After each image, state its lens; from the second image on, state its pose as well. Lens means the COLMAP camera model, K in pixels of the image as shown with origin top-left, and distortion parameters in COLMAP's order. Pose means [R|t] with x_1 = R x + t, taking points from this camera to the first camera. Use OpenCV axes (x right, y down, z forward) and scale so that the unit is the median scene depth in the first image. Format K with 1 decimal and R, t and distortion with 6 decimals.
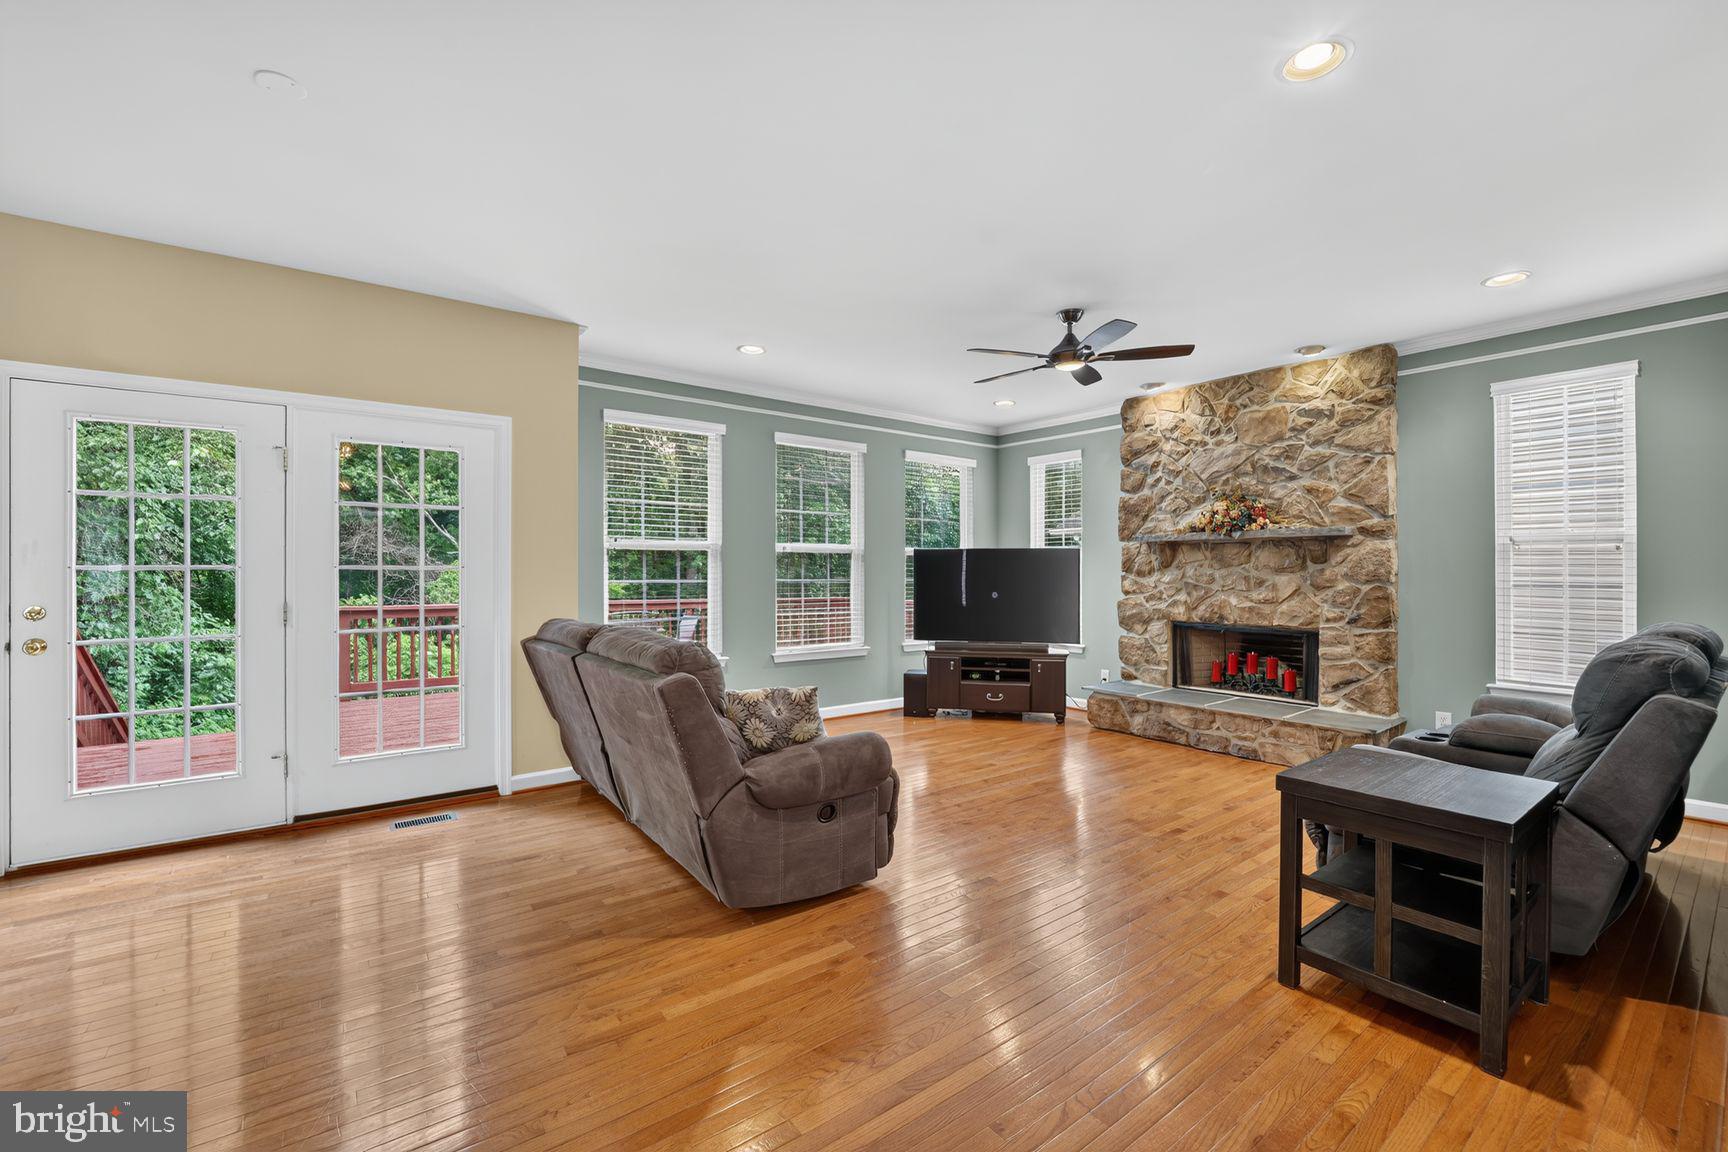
lens RADIAL K [[706.7, 0, 865.7], [0, 706.7, 568.4], [0, 0, 1]] dist [-0.009747, 0.000162]
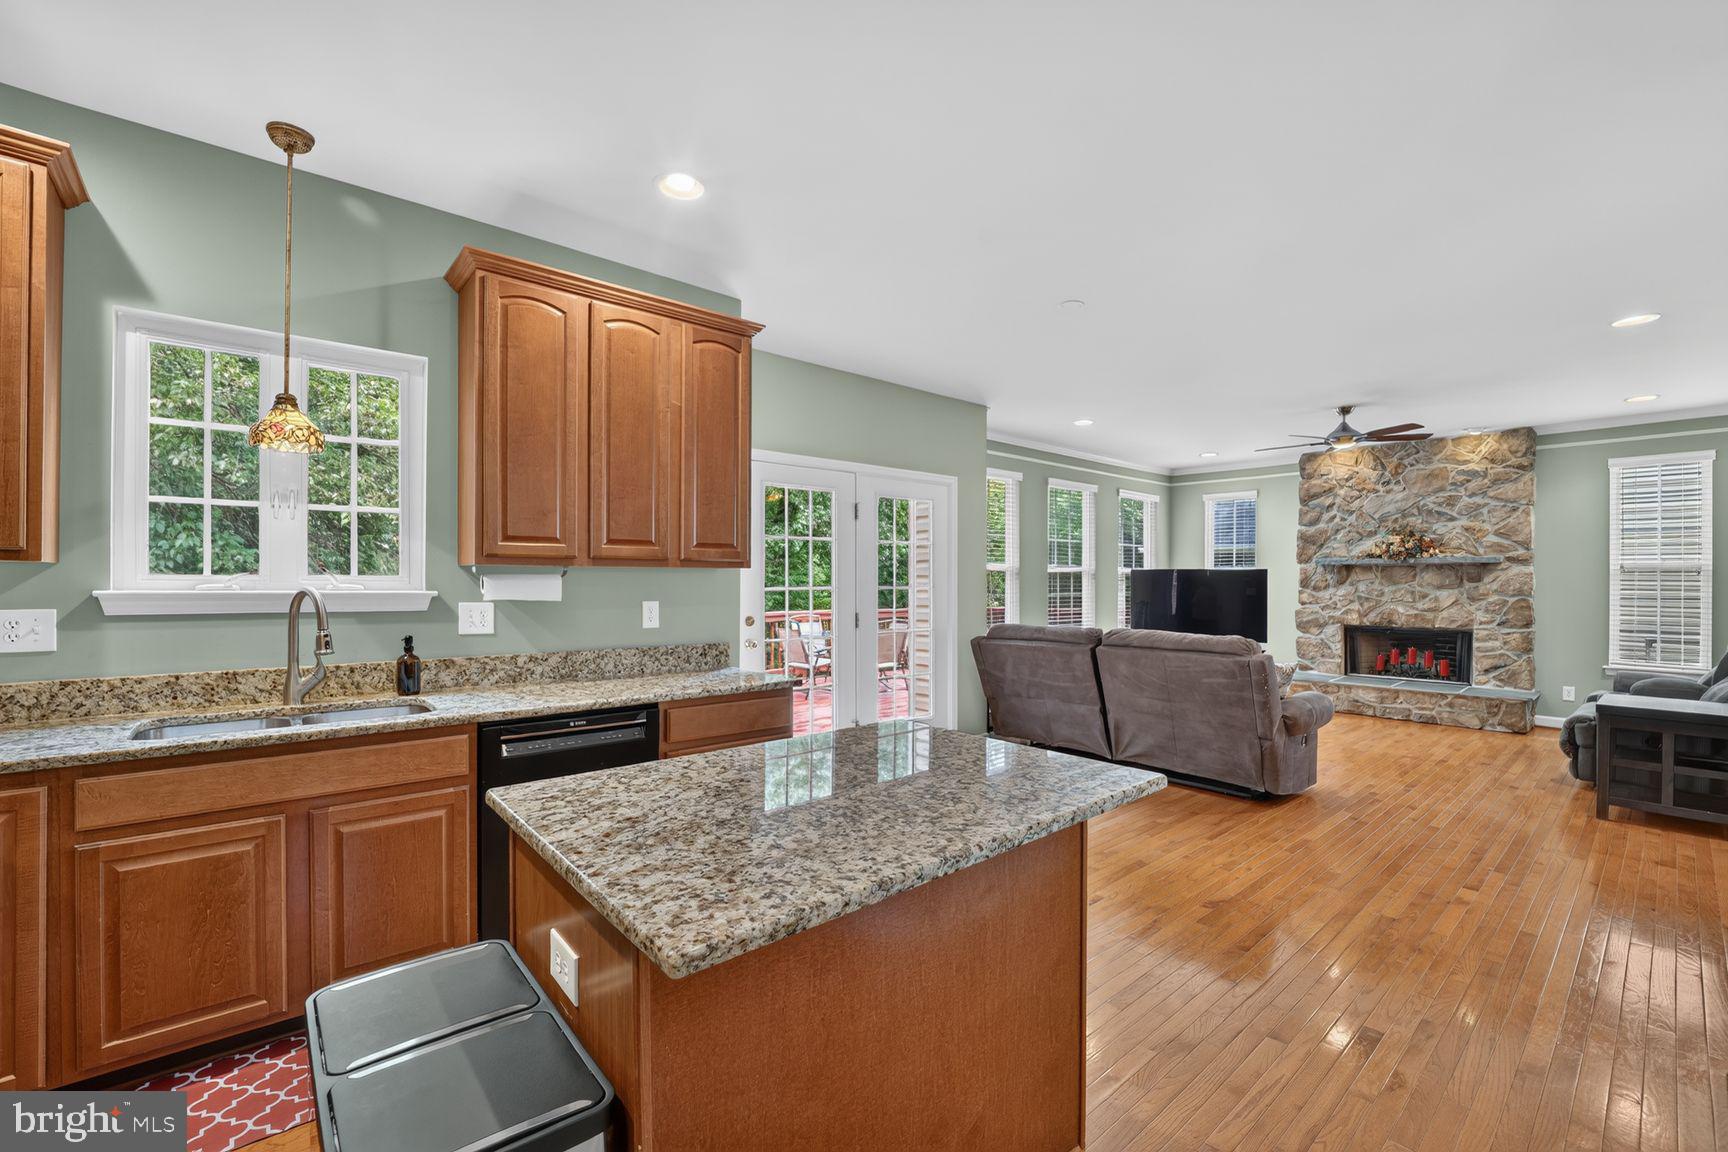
lens RADIAL K [[706.7, 0, 892.0], [0, 706.7, 582.3], [0, 0, 1]] dist [-0.009747, 0.000162]
pose [[0.997268, -0.000848, 0.073858, -0.545865], [0.000403, 0.999982, 0.006031, -0.013872], [-0.073862, -0.005985, 0.997251, -0.265974]]
